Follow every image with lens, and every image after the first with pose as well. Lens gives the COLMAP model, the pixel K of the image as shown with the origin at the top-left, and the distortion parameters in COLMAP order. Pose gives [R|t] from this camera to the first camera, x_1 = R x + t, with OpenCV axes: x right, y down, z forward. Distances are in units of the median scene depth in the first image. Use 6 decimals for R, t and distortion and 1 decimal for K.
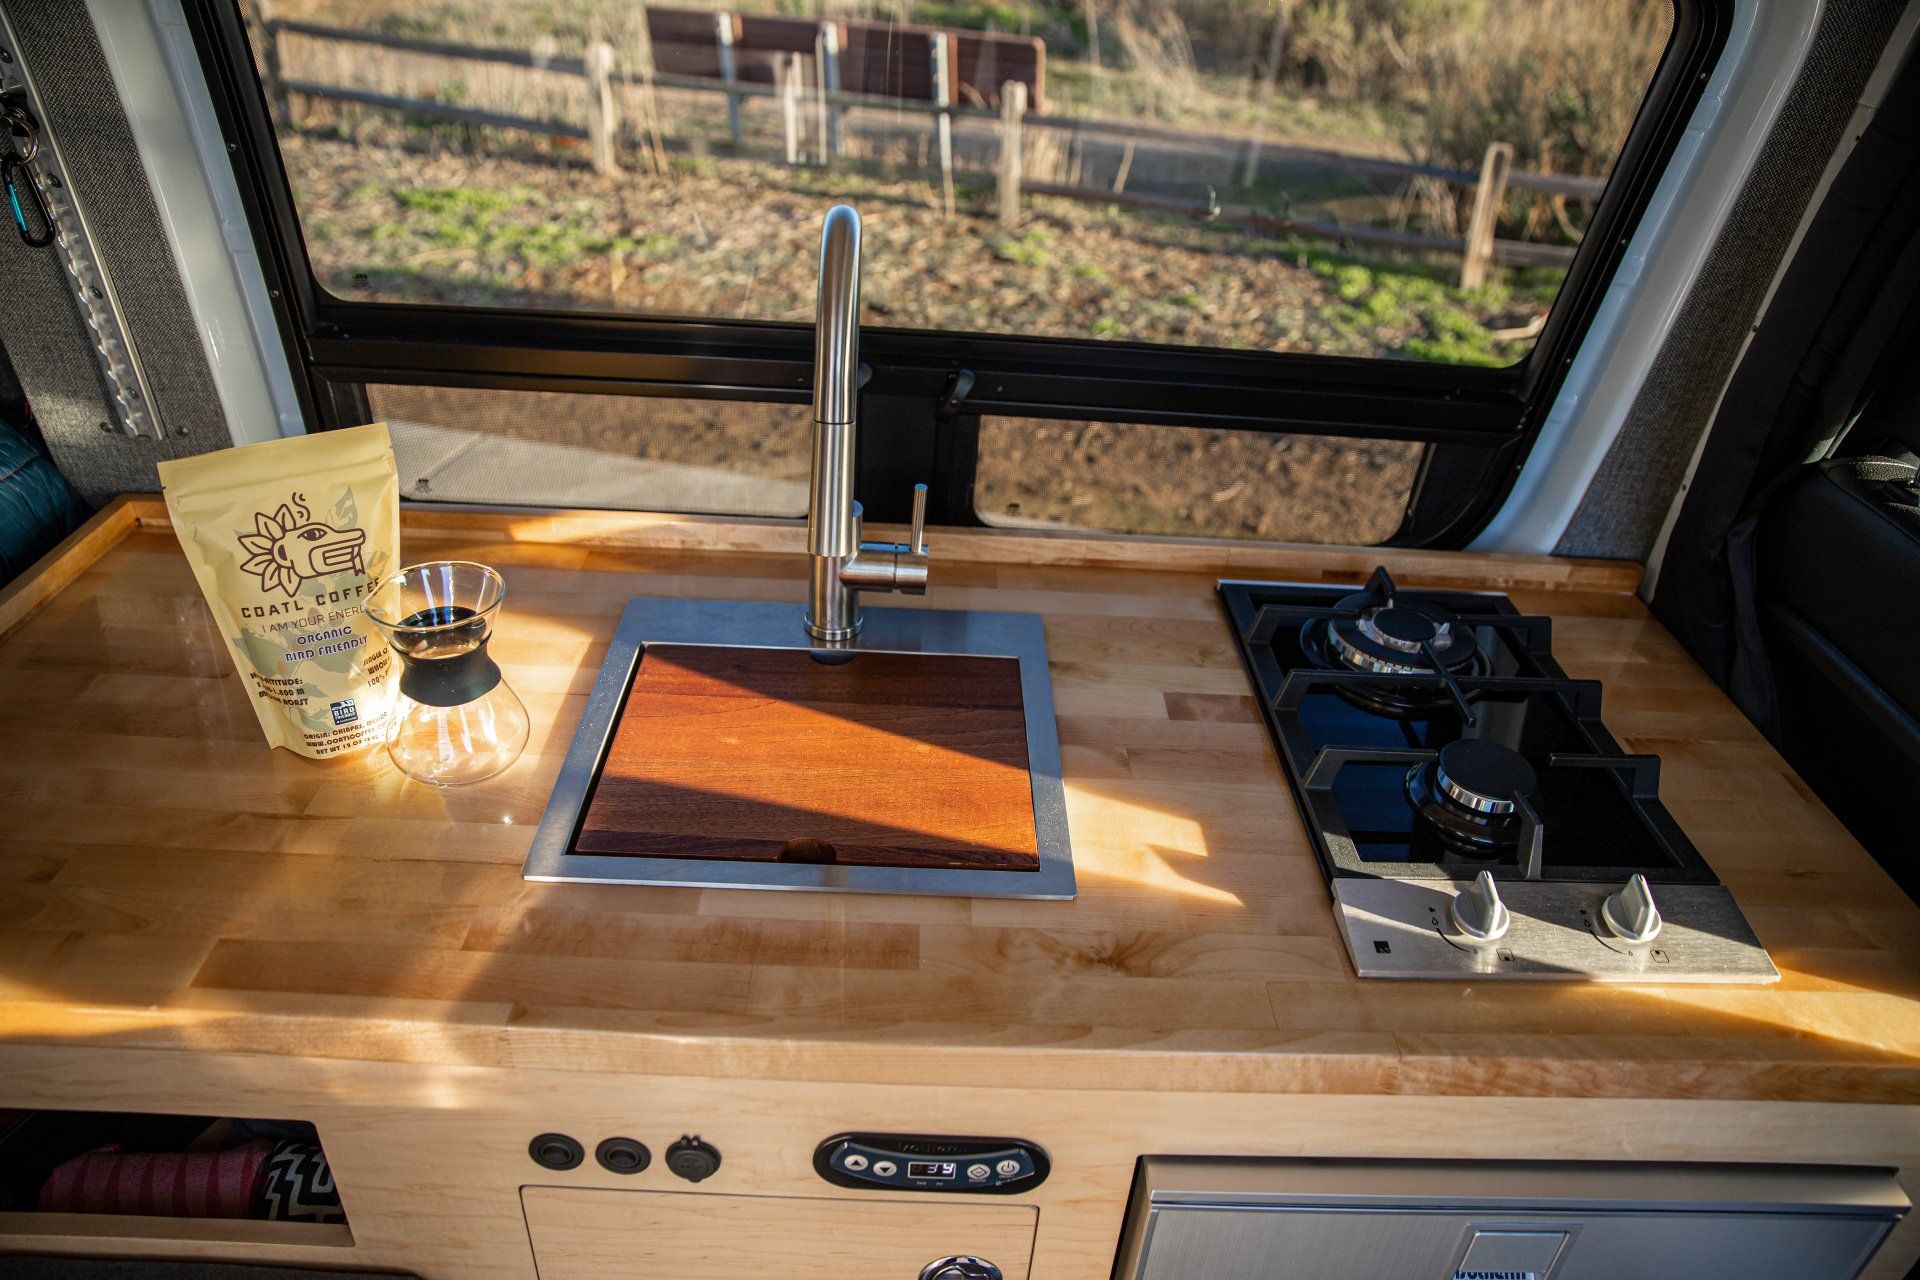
lens RADIAL K [[1291.3, 0, 960.0], [0, 1291.3, 640.0], [0, 0, 1]] dist [-0.105839, 0.071065]
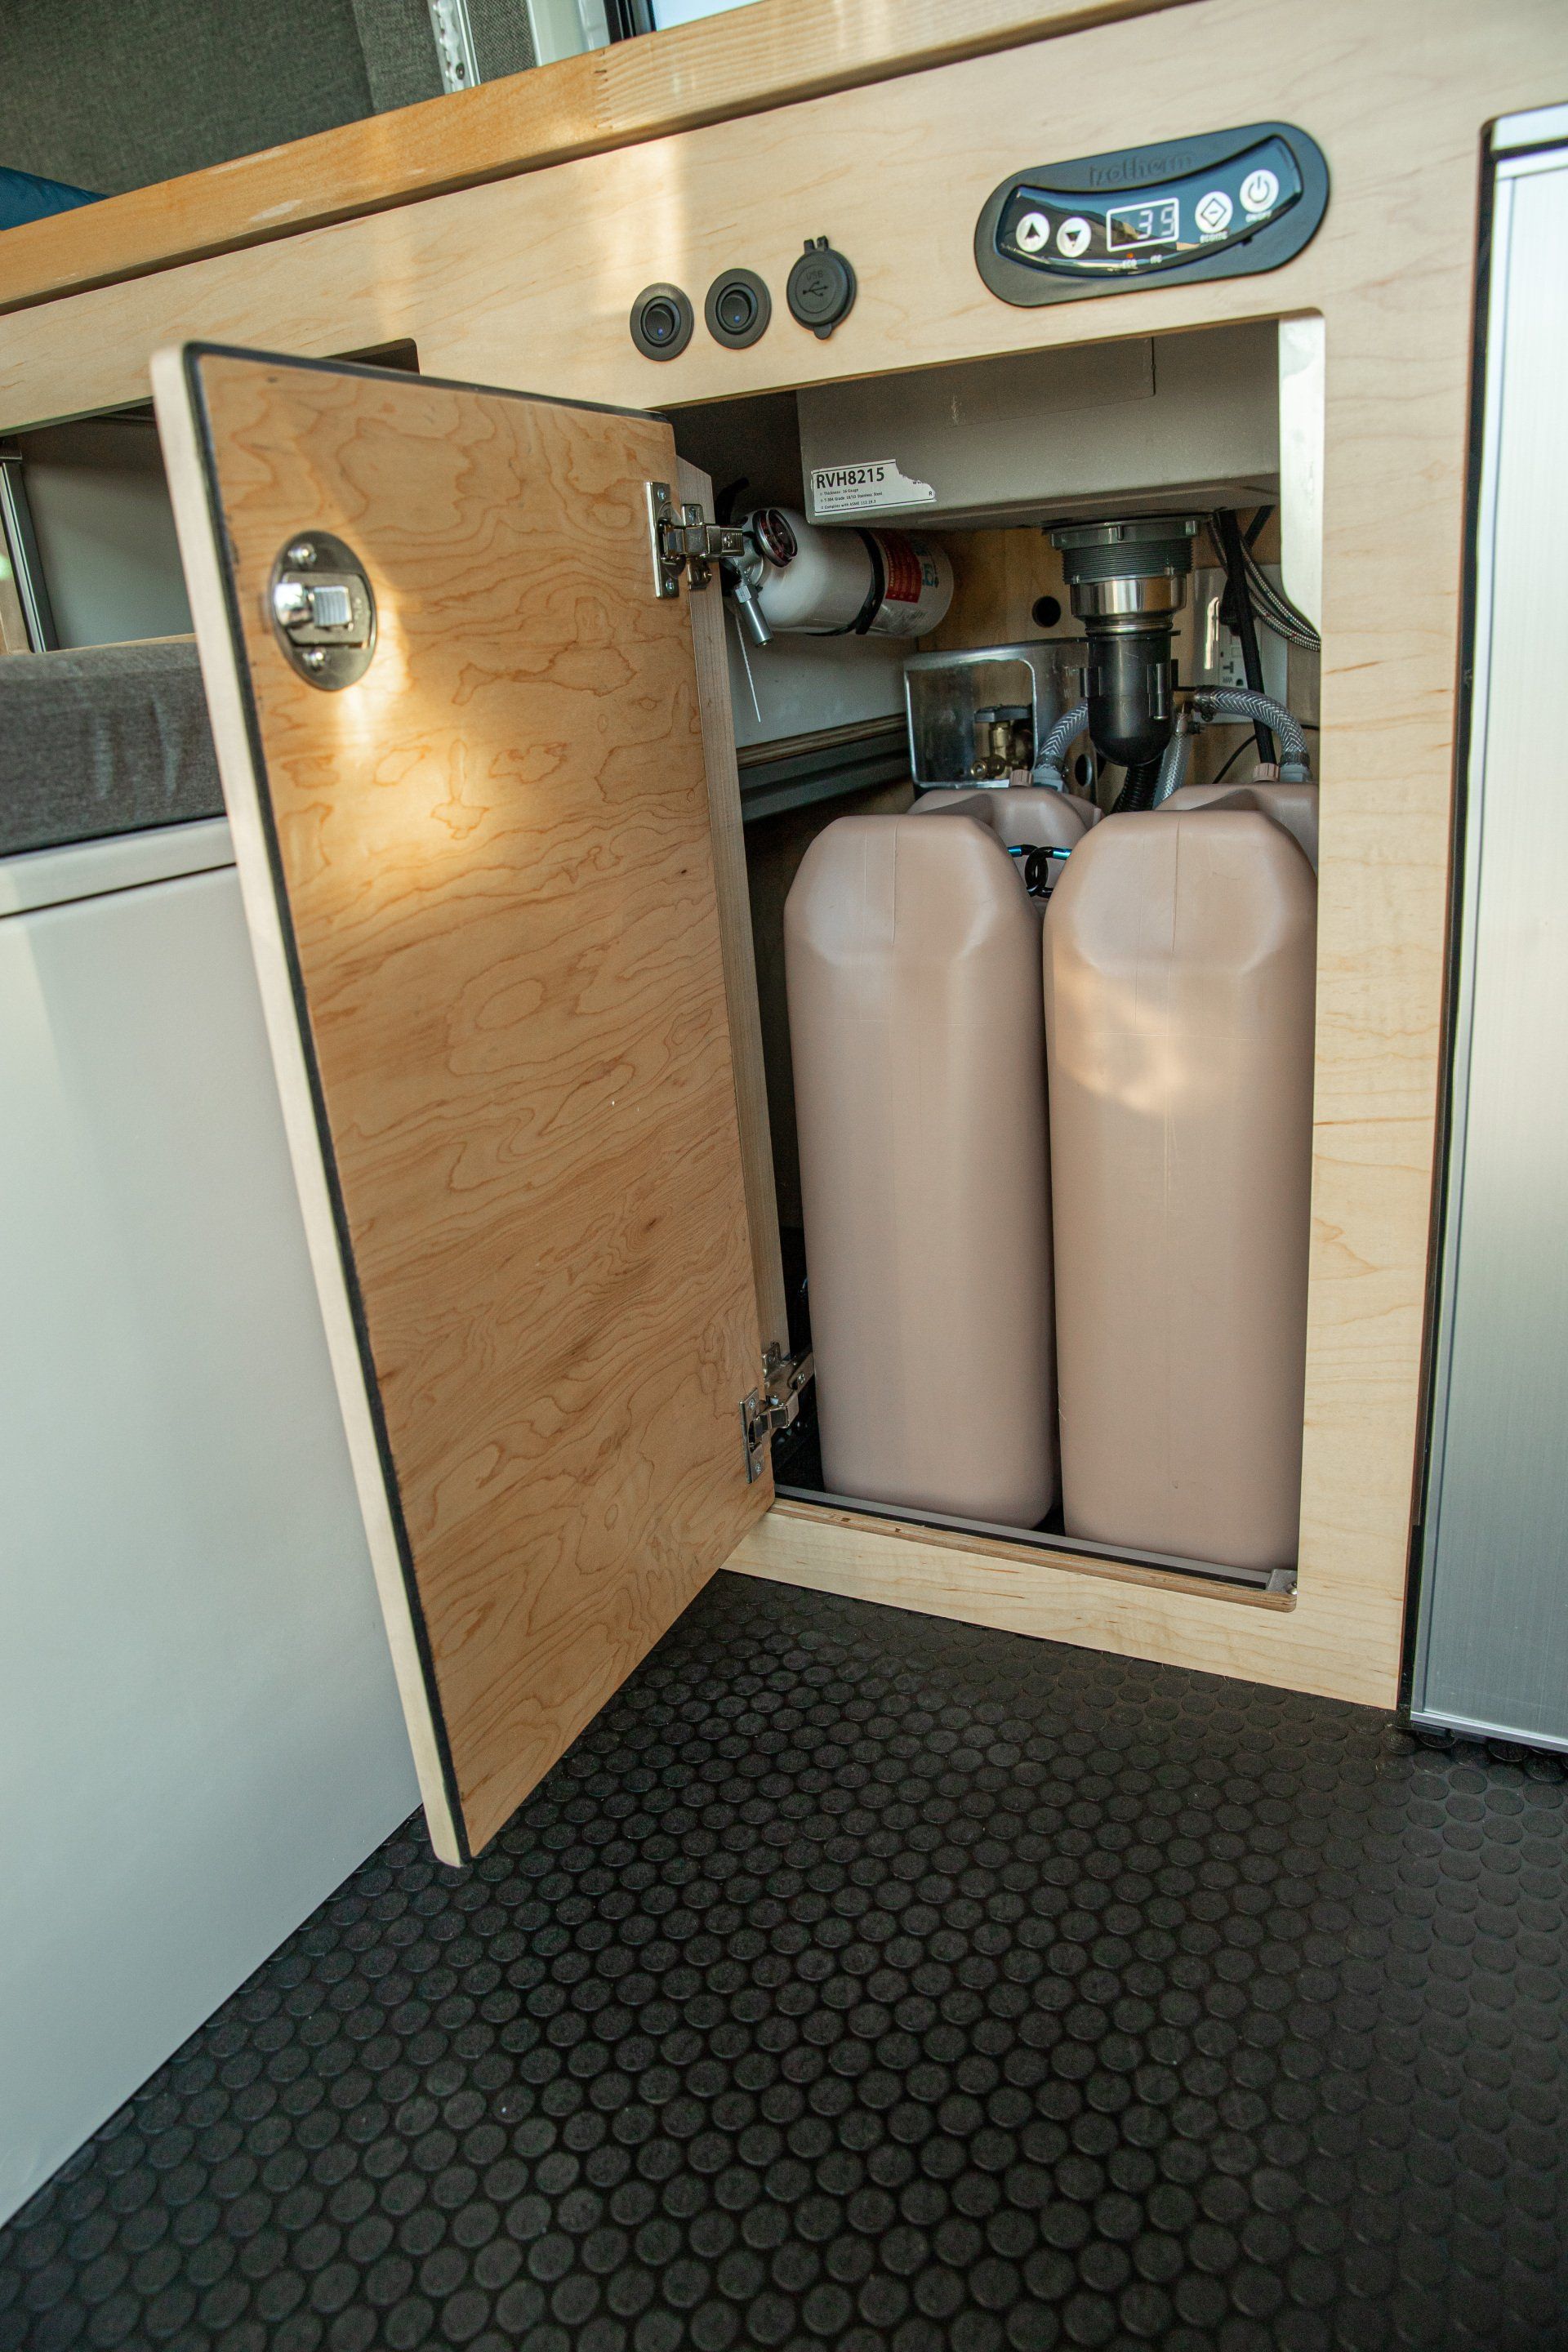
lens RADIAL K [[1581.8, 0, 784.0], [0, 1581.8, 1176.0], [0, 0, 1]] dist [-0.105839, 0.071065]
pose [[0.877112, 0.027268, -0.479512, 0.184862], [-0.123072, 0.977813, -0.169517, 0.934307], [0.464250, 0.207699, 0.861007, 0.291360]]
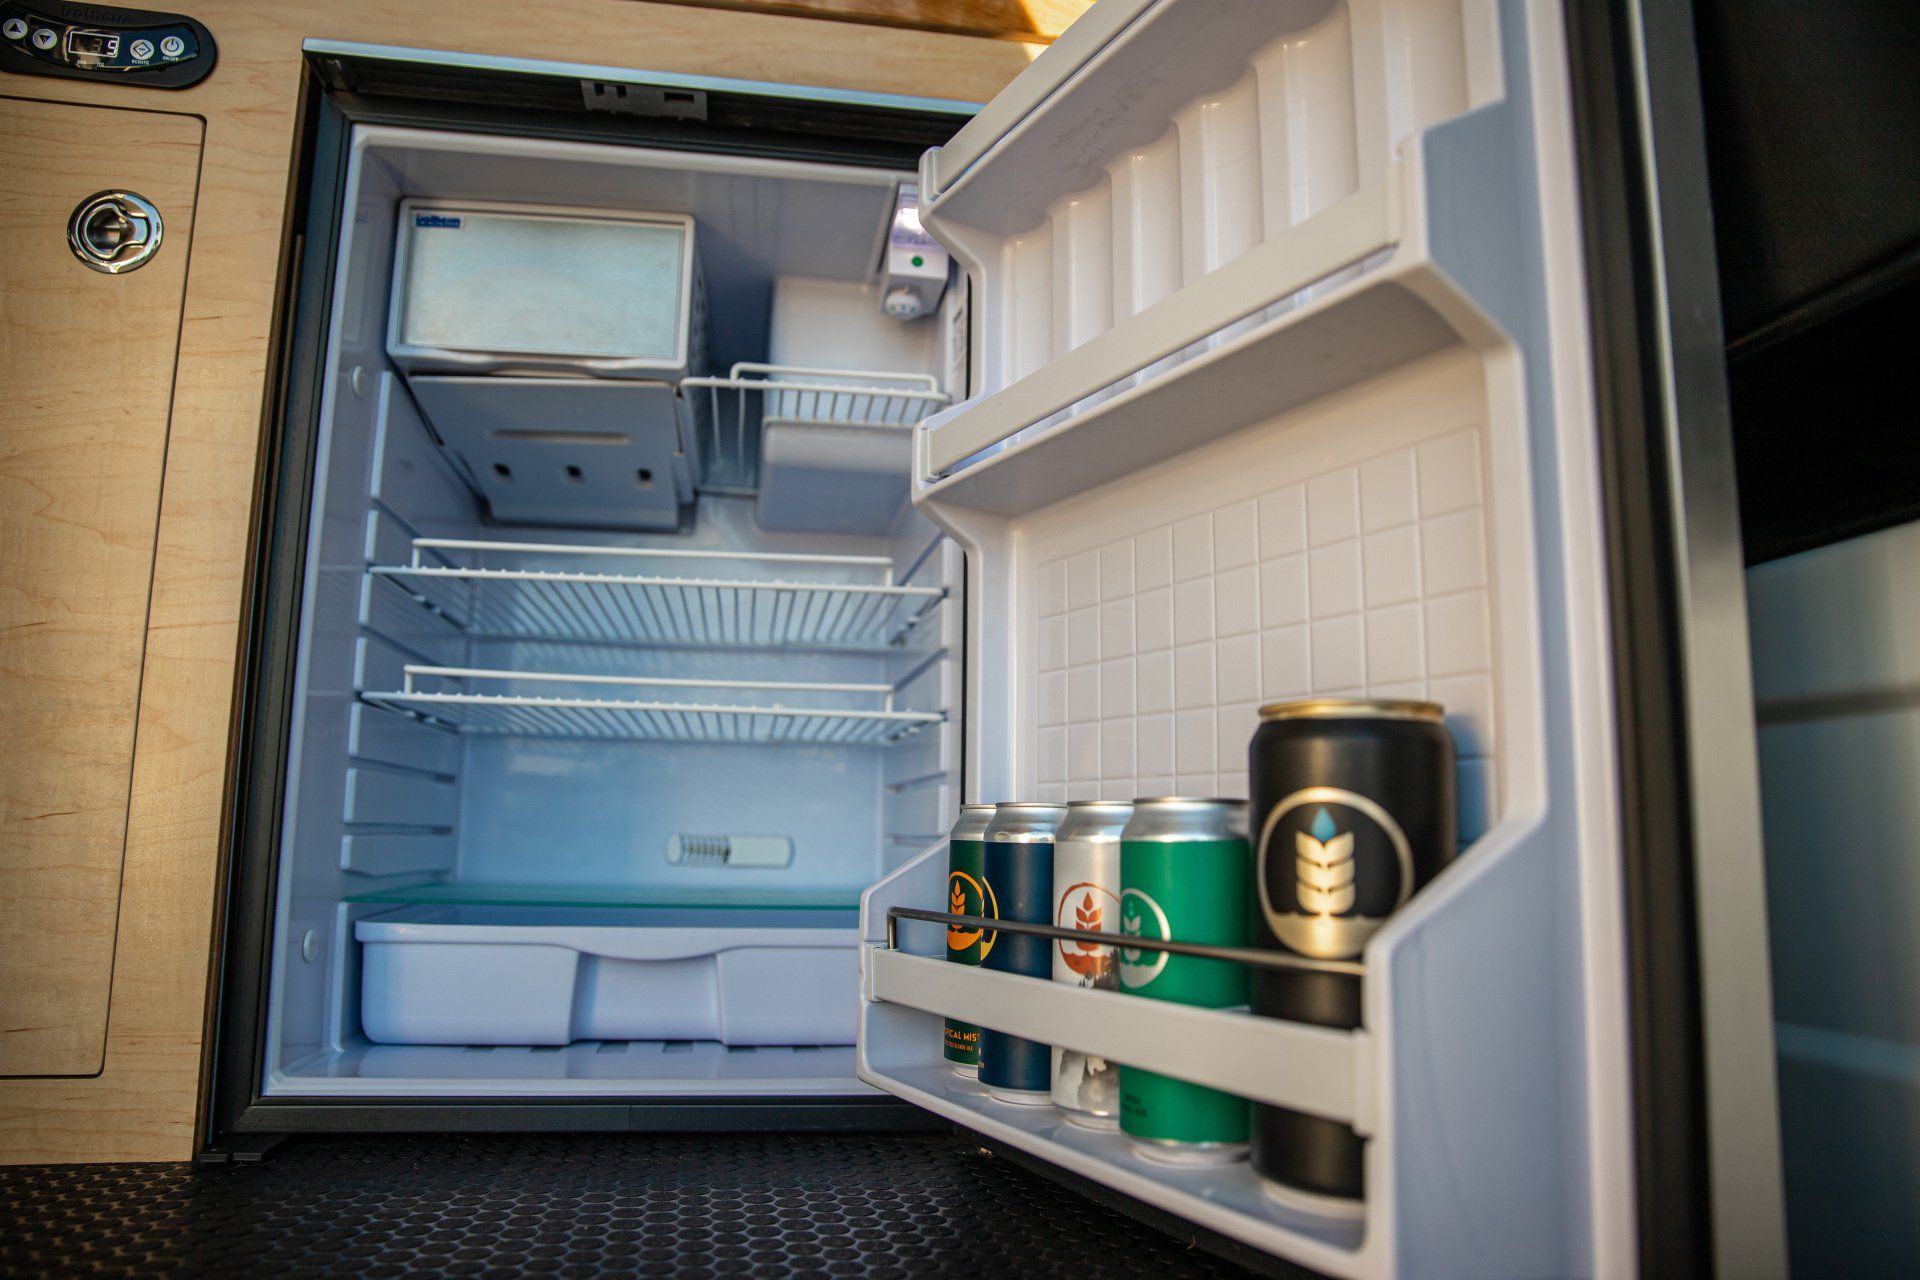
lens RADIAL K [[1291.3, 0, 960.0], [0, 1291.3, 640.0], [0, 0, 1]] dist [-0.105839, 0.071065]
pose [[0.985513, -0.022115, 0.168155, 0.445163], [0.123912, 0.770861, -0.624835, 1.355601], [-0.115806, 0.636619, 0.762434, 0.391017]]
